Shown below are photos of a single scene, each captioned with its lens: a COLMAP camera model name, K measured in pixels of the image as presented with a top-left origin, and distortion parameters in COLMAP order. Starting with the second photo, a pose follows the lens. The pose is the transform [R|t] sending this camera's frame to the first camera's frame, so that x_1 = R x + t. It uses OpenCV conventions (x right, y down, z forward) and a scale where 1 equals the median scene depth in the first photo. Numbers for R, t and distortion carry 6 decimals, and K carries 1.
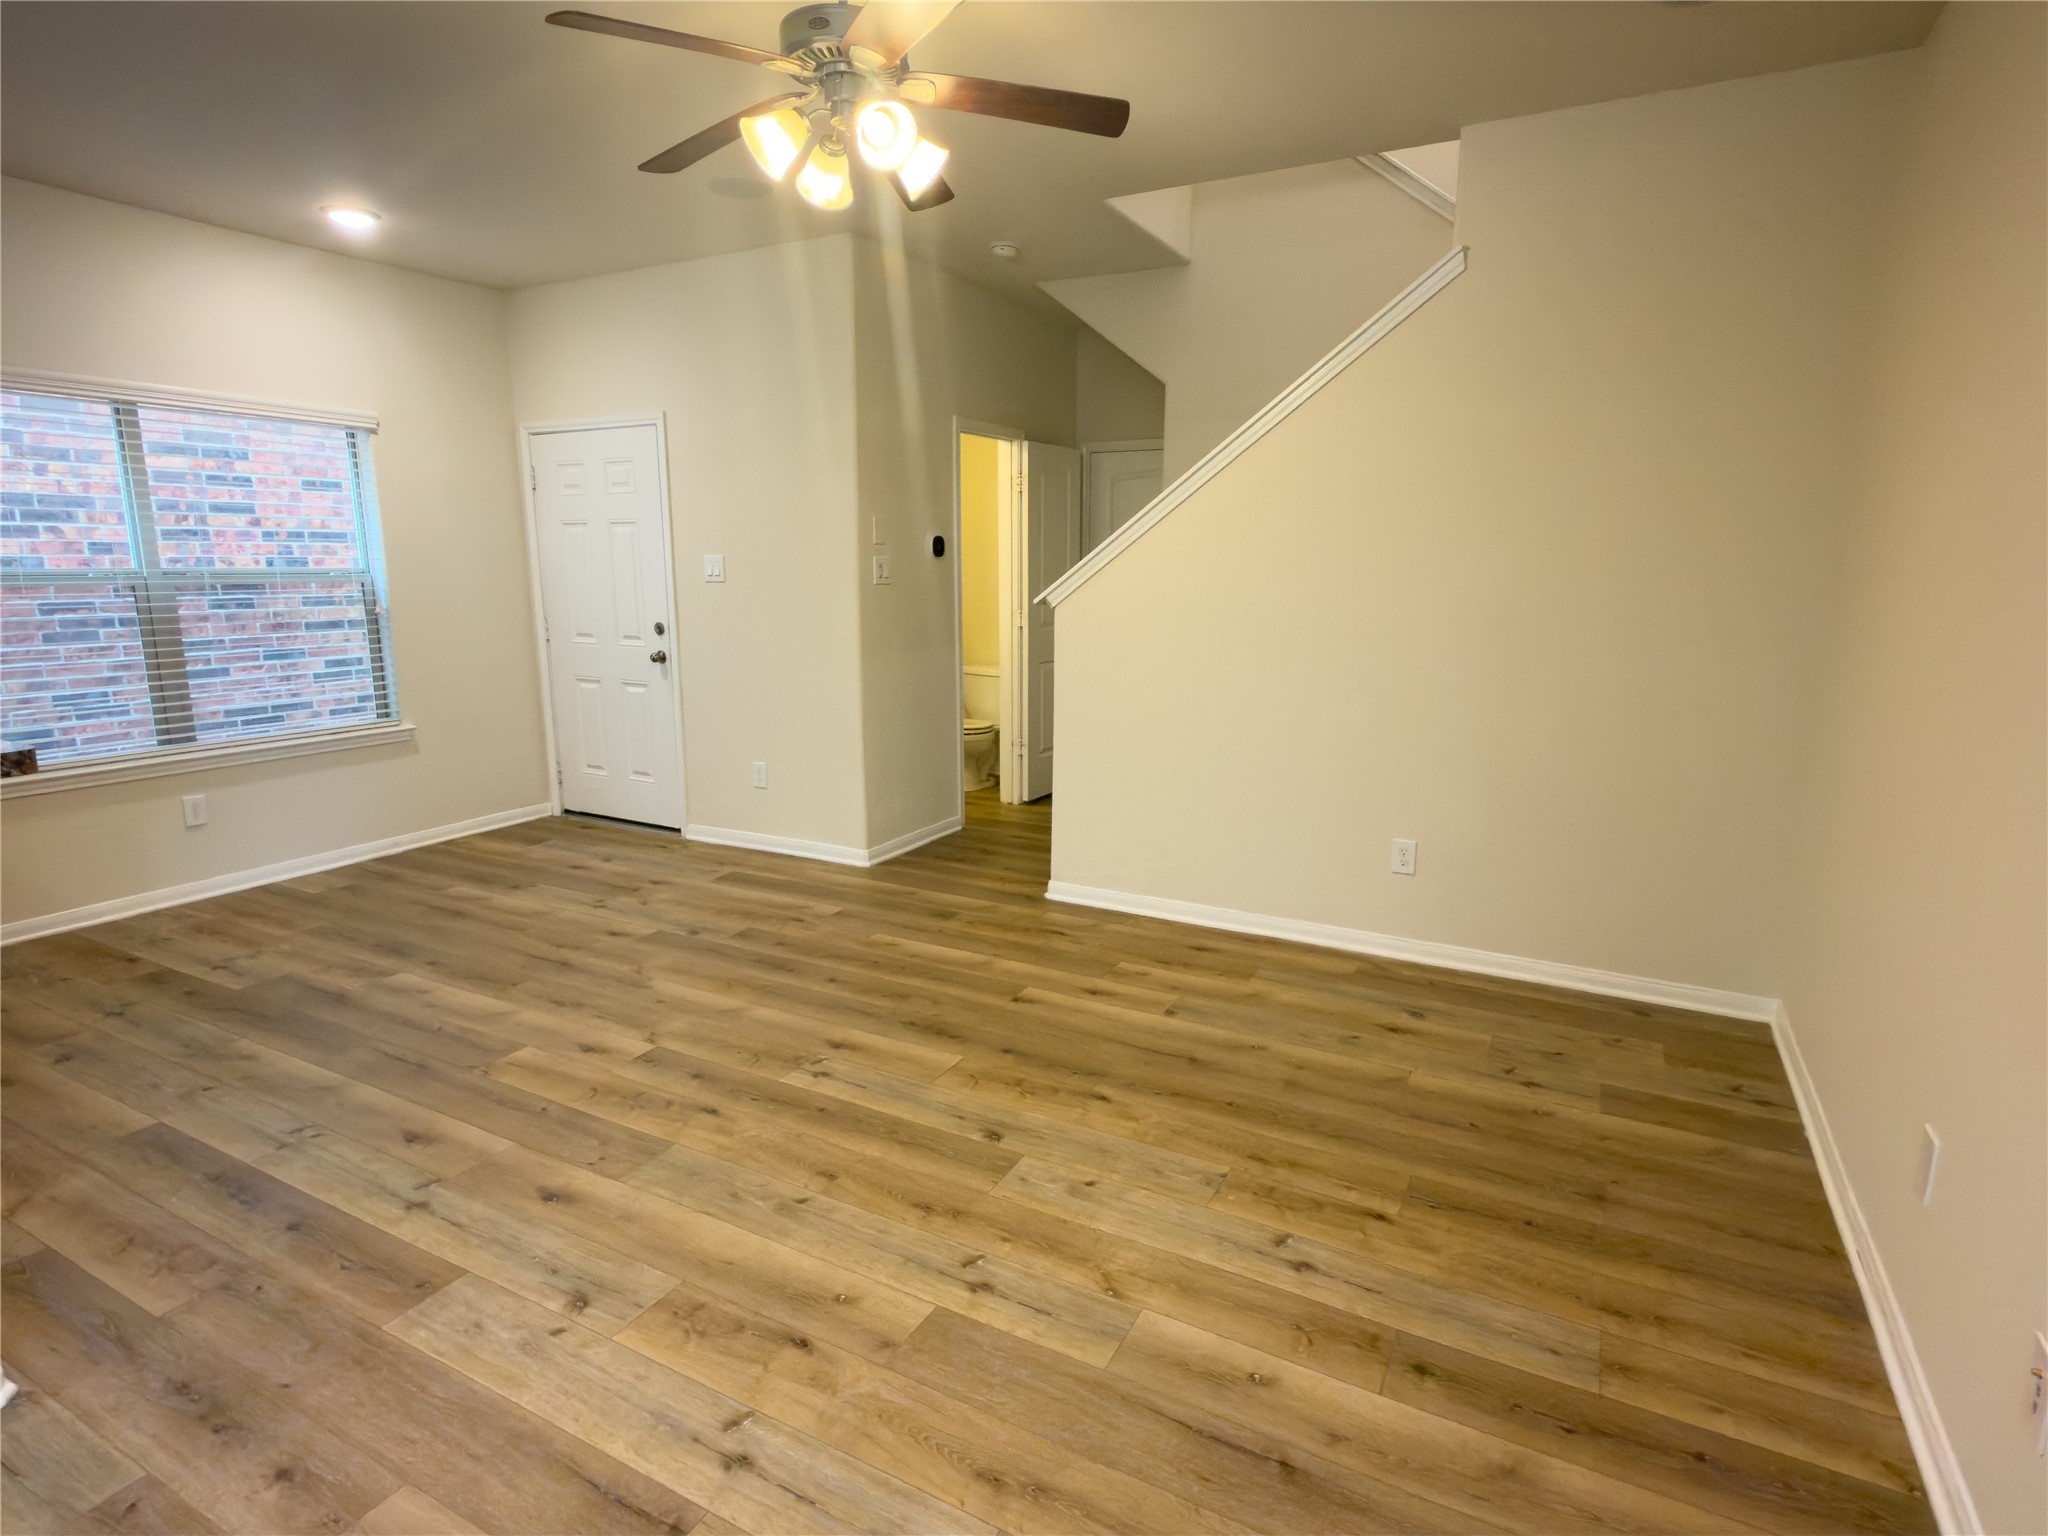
lens RADIAL K [[1073.0, 0, 1011.5], [0, 1073.0, 767.0], [0, 0, 1]] dist [0.004059, -0.002660]
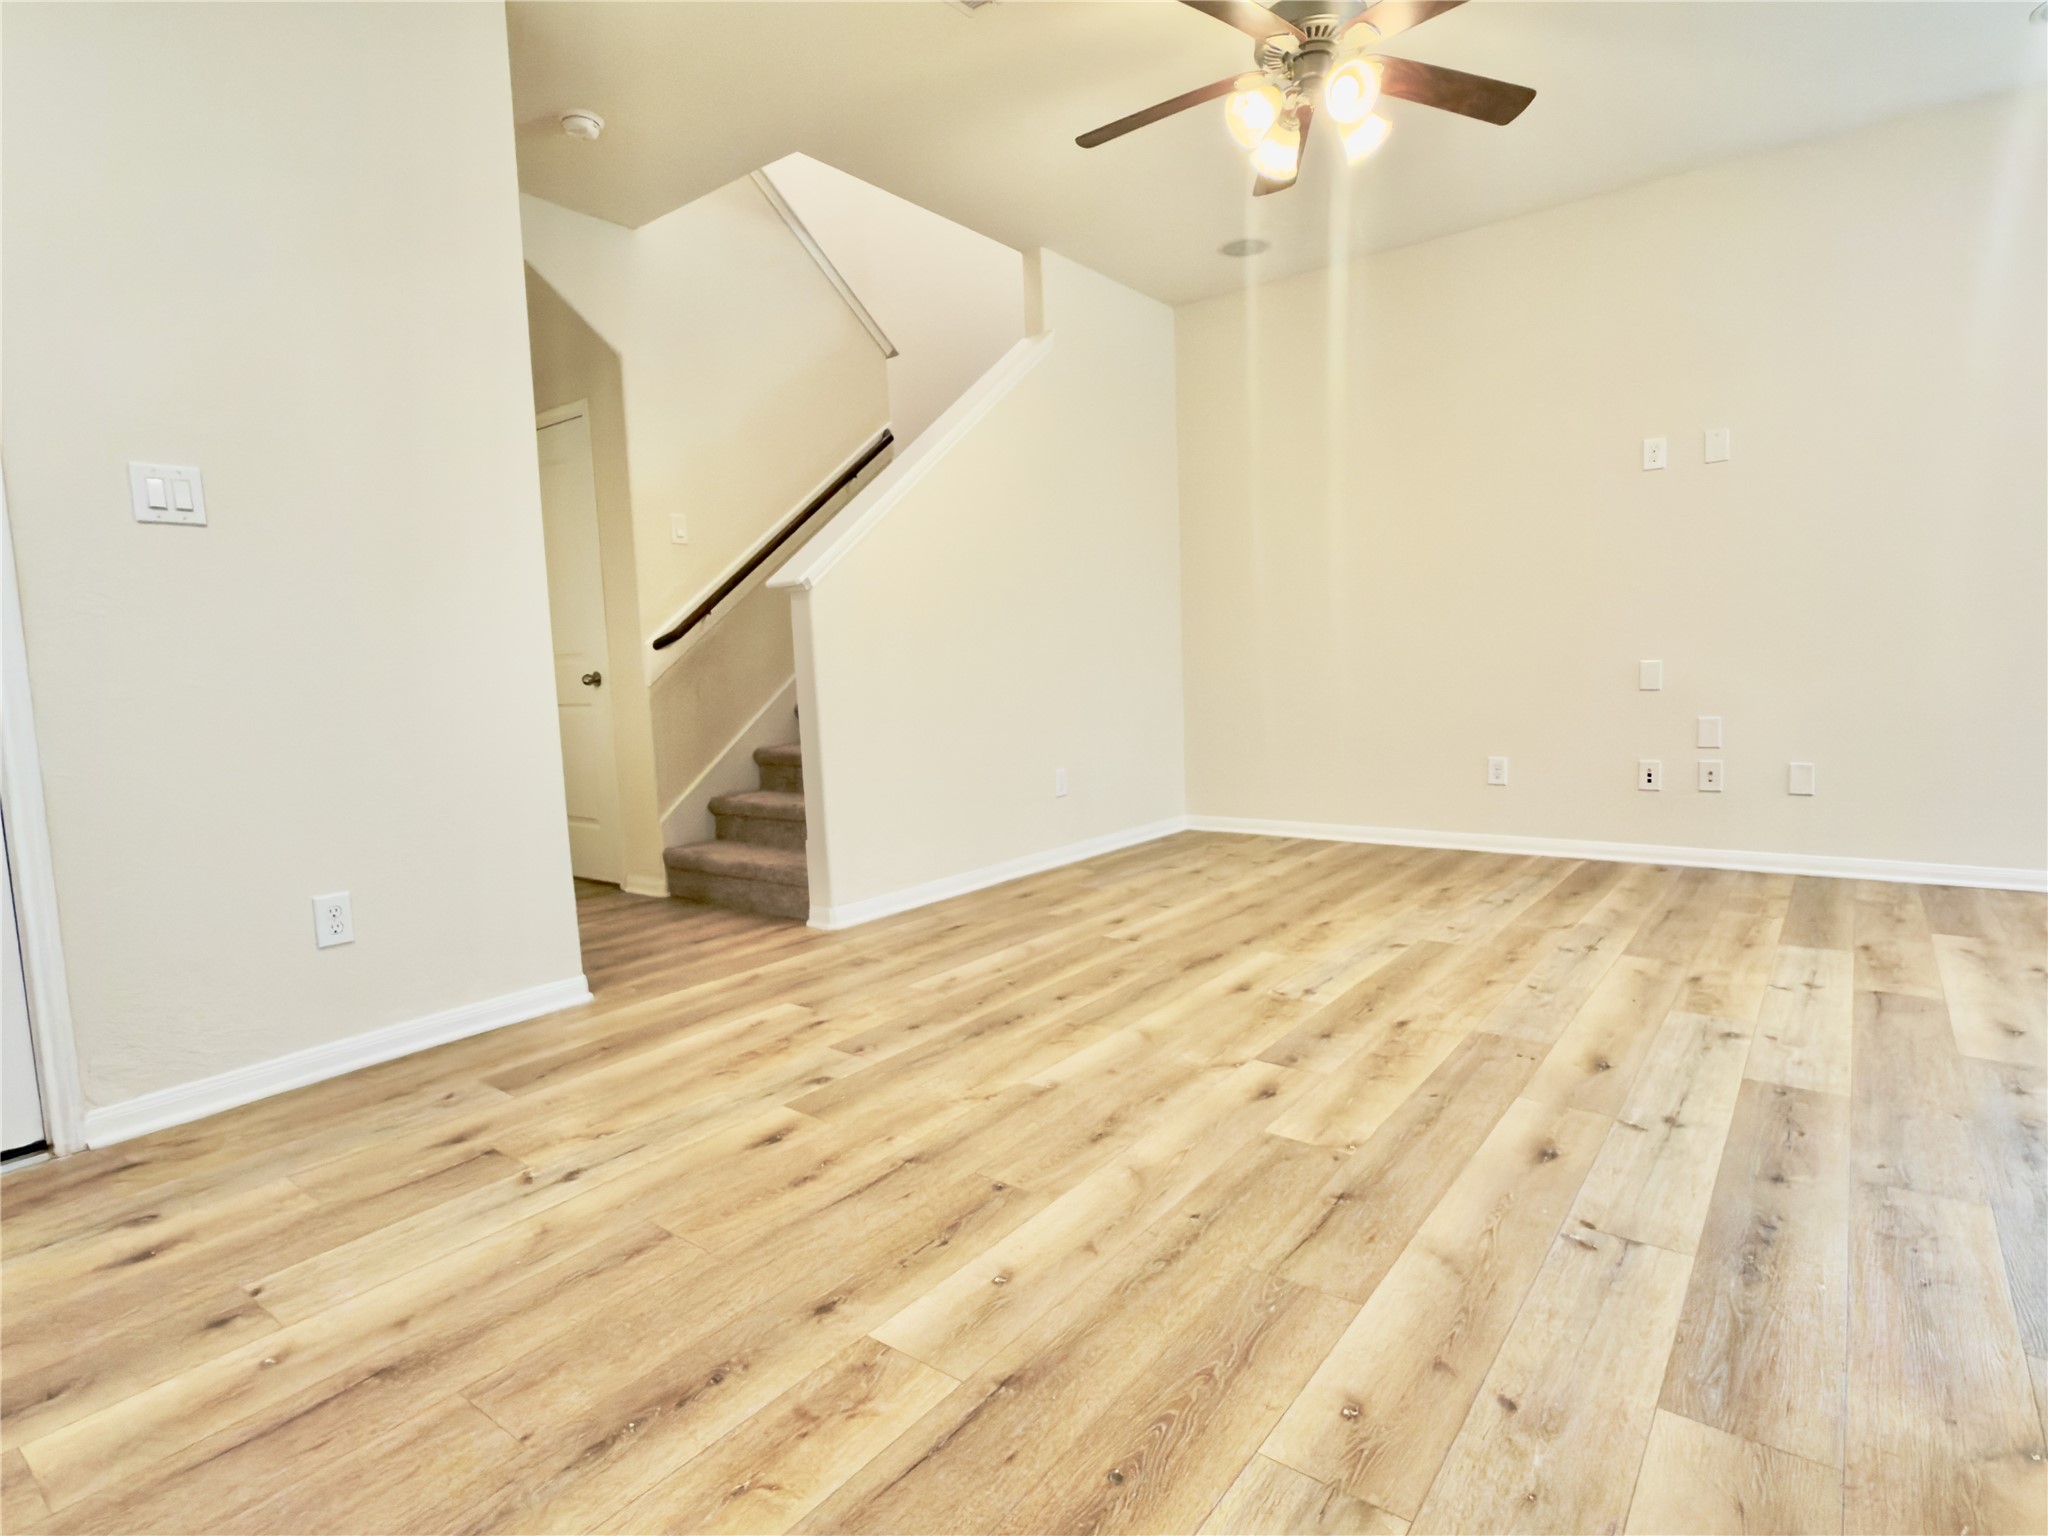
lens RADIAL K [[1073.0, 0, 1030.5], [0, 1073.0, 774.7], [0, 0, 1]] dist [0.004059, -0.002660]
pose [[0.151415, -0.110888, 0.982231, -1.117681], [0.222848, 0.971935, 0.075373, -0.039462], [-0.963022, 0.207475, 0.171877, 0.989327]]
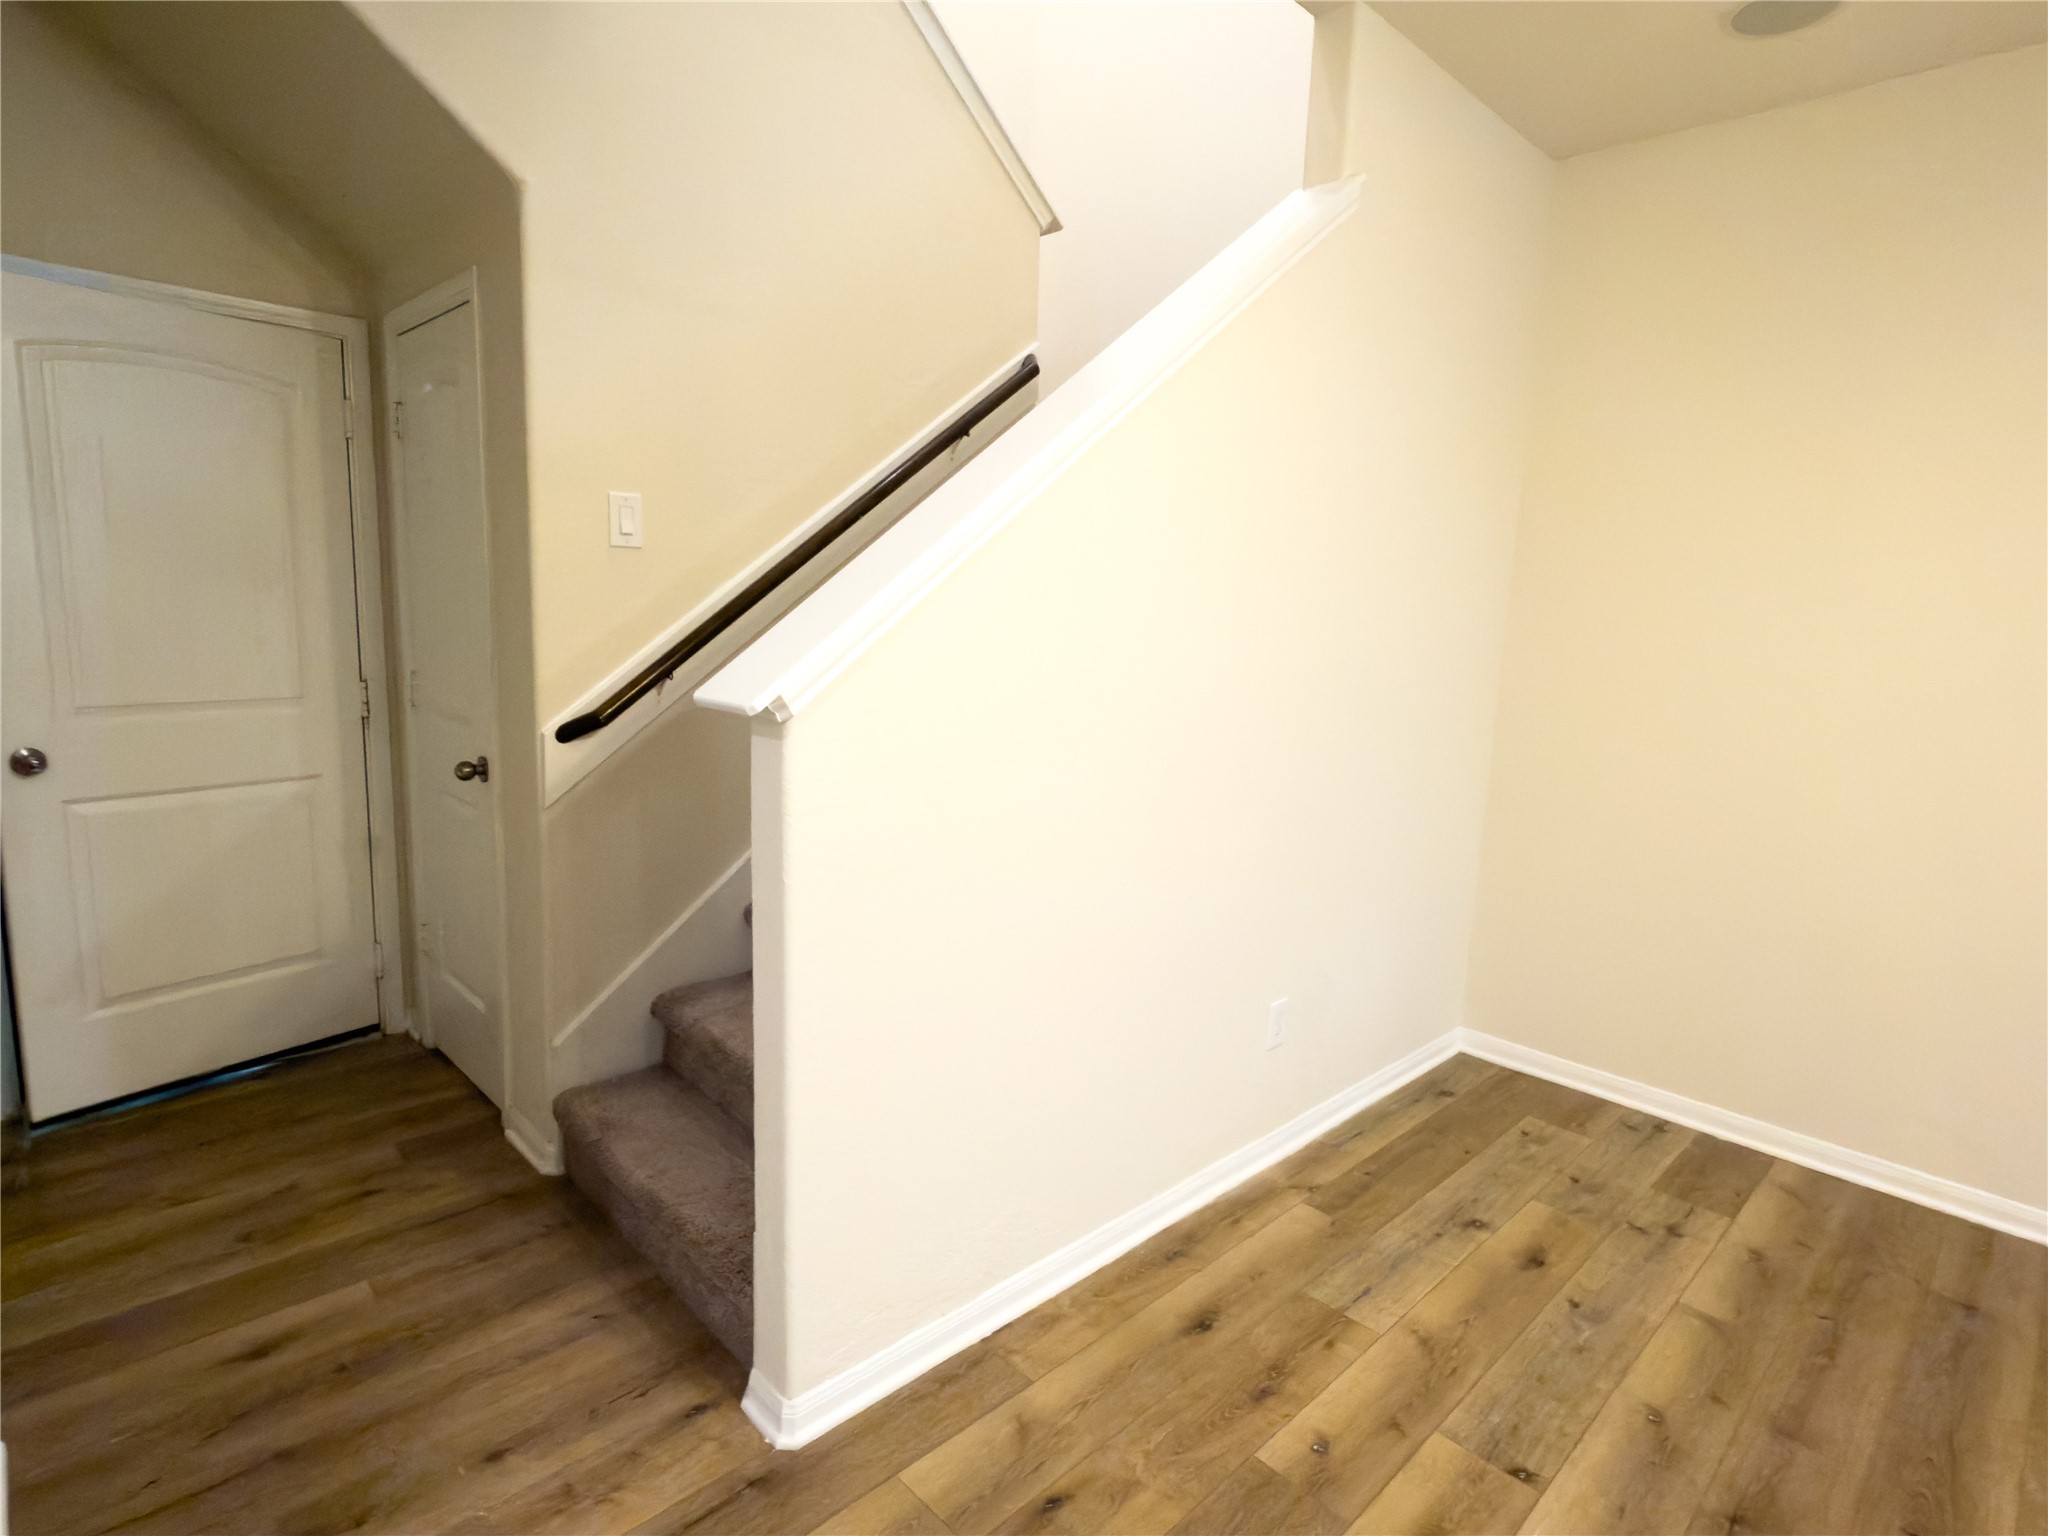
lens RADIAL K [[1073.0, 0, 1035.8], [0, 1073.0, 760.9], [0, 0, 1]] dist [0.004059, -0.002660]
pose [[0.284670, -0.135678, 0.948975, -0.408264], [0.140297, 0.985171, 0.098767, -0.221481], [-0.948304, 0.105023, 0.299484, 1.123752]]
